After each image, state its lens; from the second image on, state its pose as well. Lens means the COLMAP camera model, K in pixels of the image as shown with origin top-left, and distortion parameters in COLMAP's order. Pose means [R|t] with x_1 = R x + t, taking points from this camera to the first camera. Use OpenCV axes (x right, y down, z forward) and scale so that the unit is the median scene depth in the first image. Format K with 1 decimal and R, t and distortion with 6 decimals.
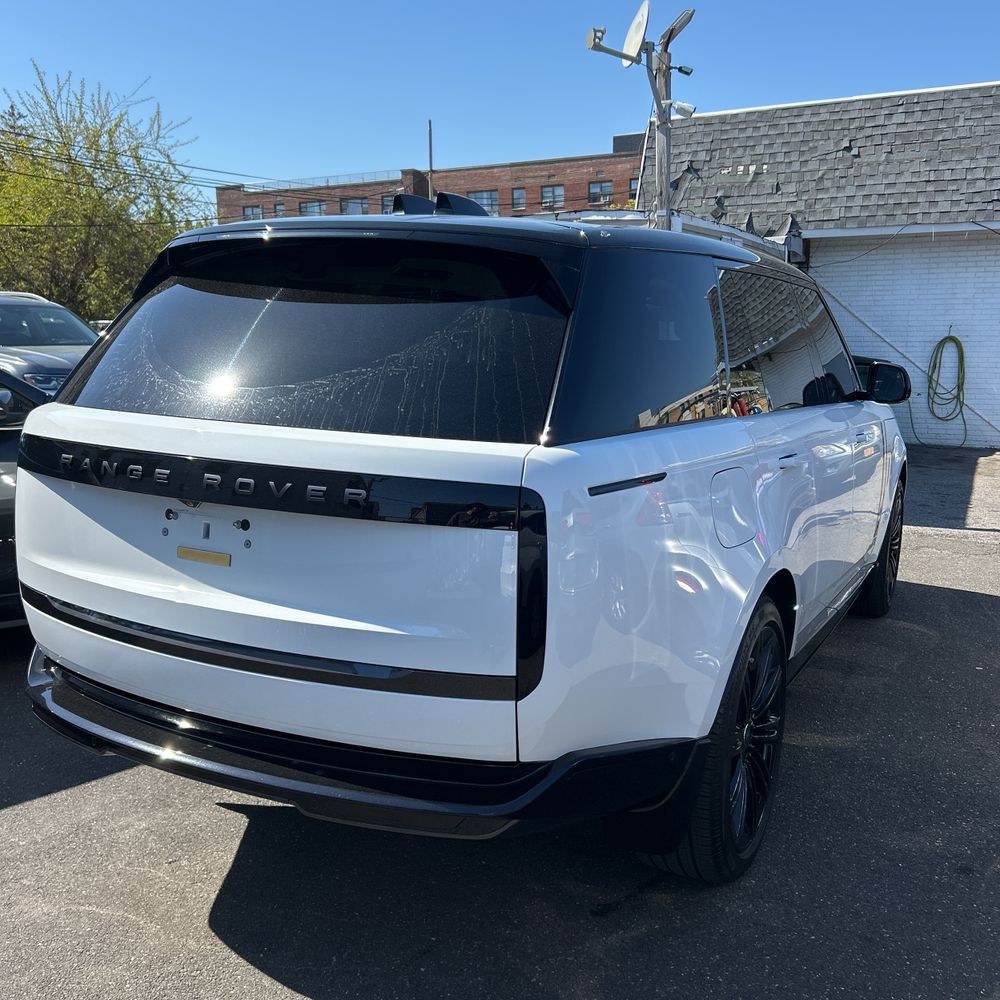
lens RADIAL K [[1024.0, 0, 501.5], [0, 1024.0, 497.0], [0, 0, 1]] dist [0.029868, 0.000000]
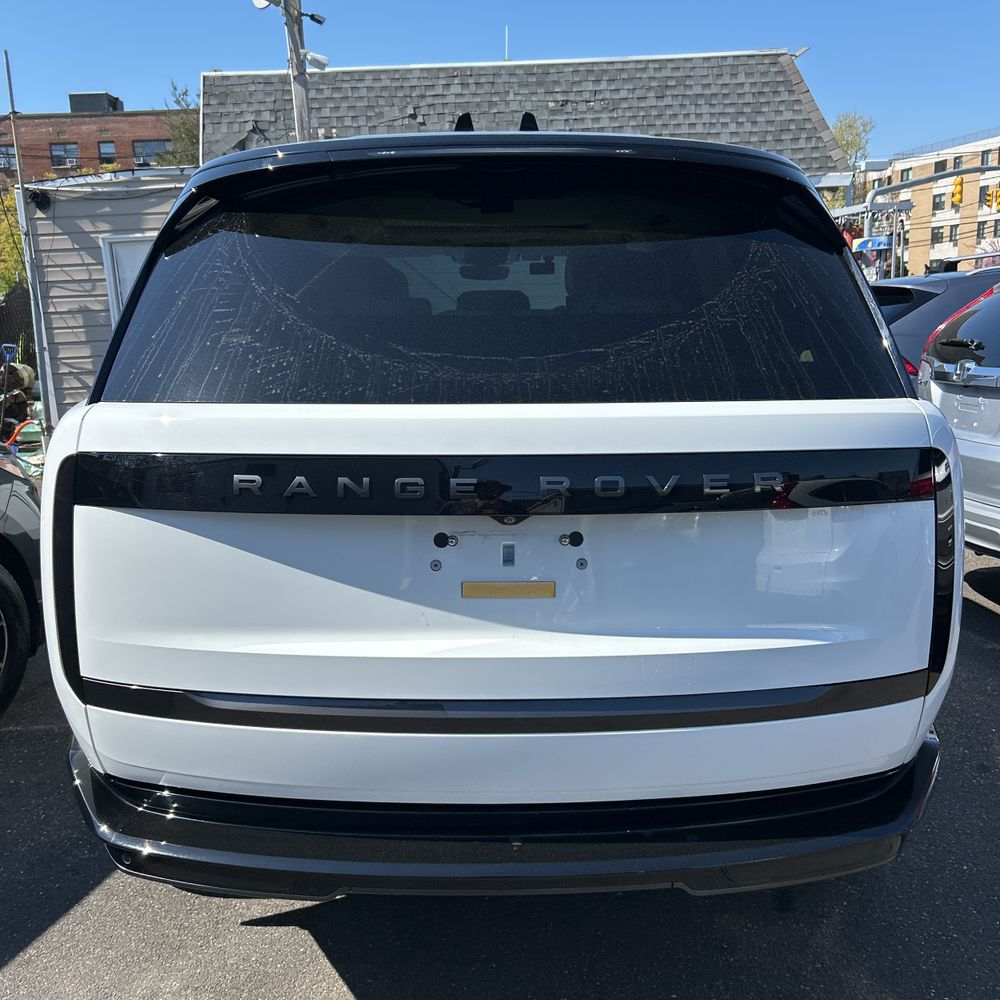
lens RADIAL K [[1024.0, 0, 489.6], [0, 1024.0, 488.9], [0, 0, 1]] dist [0.029868, 0.000000]
pose [[0.883081, -0.118887, 0.453910, -0.108458], [0.110348, 0.992857, 0.045366, -0.008409], [-0.456061, 0.010026, 0.889892, 0.062239]]
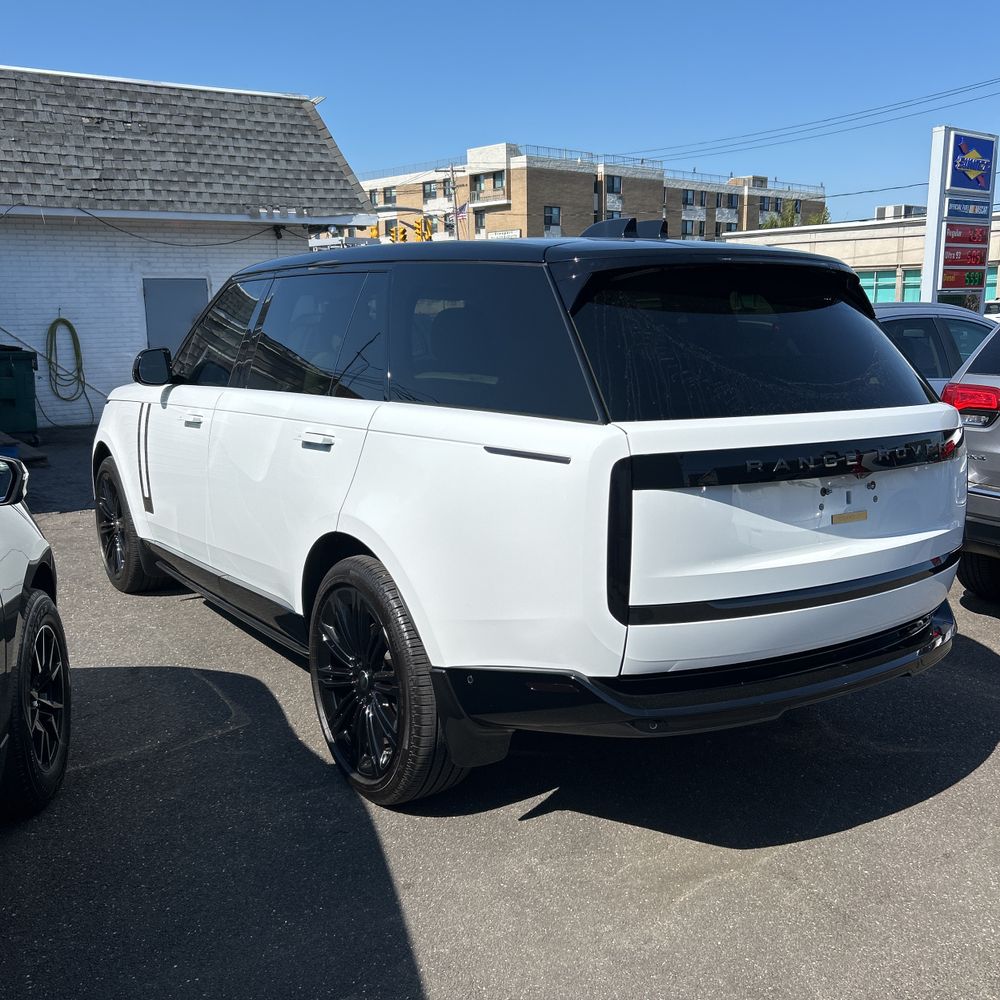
lens RADIAL K [[1024.0, 0, 507.8], [0, 1024.0, 506.8], [0, 0, 1]] dist [0.029868, 0.000000]
pose [[0.478867, -0.184242, 0.858337, -0.275462], [0.156326, 0.979999, 0.123143, -0.030990], [-0.863857, 0.075211, 0.498091, 0.126929]]
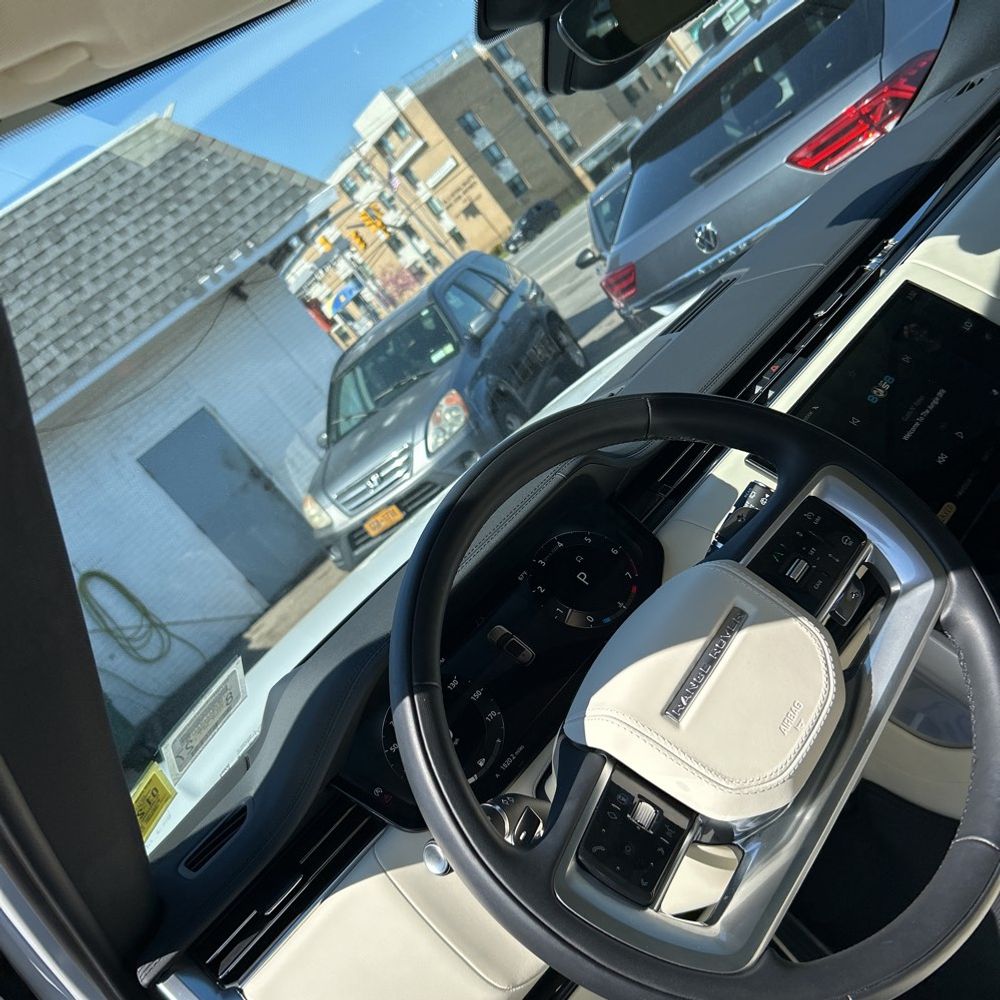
lens RADIAL K [[1024.0, 0, 499.6], [0, 1024.0, 486.1], [0, 0, 1]] dist [0.029868, 0.000000]
pose [[0.348306, -0.502217, 0.791493, -0.007198], [0.732246, 0.672935, 0.104756, -0.060533], [-0.585234, 0.543081, 0.602134, 0.369005]]
